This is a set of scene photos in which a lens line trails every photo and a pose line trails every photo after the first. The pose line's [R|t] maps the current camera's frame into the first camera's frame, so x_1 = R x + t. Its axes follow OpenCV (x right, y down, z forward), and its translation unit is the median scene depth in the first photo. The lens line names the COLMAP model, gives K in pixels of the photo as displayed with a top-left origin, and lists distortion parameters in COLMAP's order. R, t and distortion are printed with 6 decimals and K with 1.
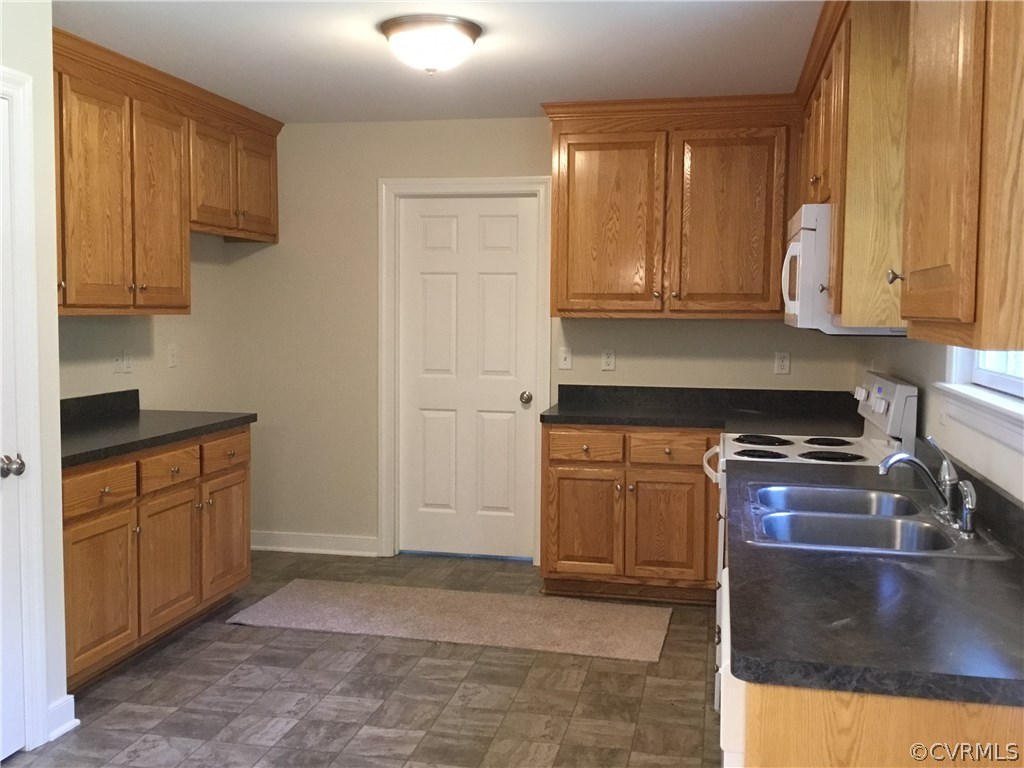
lens RADIAL K [[999.6, 0, 503.3], [0, 999.6, 384.7], [0, 0, 1]] dist [0.020802, 0.000000]
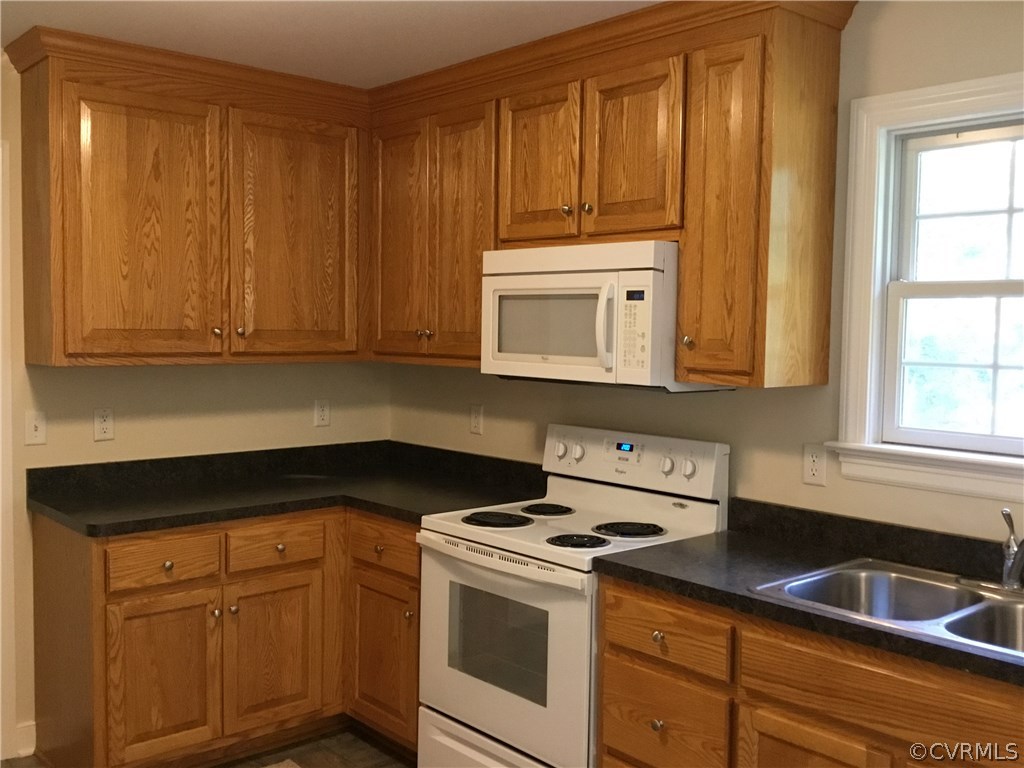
lens RADIAL K [[999.6, 0, 511.6], [0, 999.6, 383.2], [0, 0, 1]] dist [0.020802, 0.000000]
pose [[0.588440, -0.043615, 0.807364, -0.310138], [0.052711, 0.998489, 0.015522, -0.054177], [-0.806821, 0.033423, 0.589850, 0.415515]]
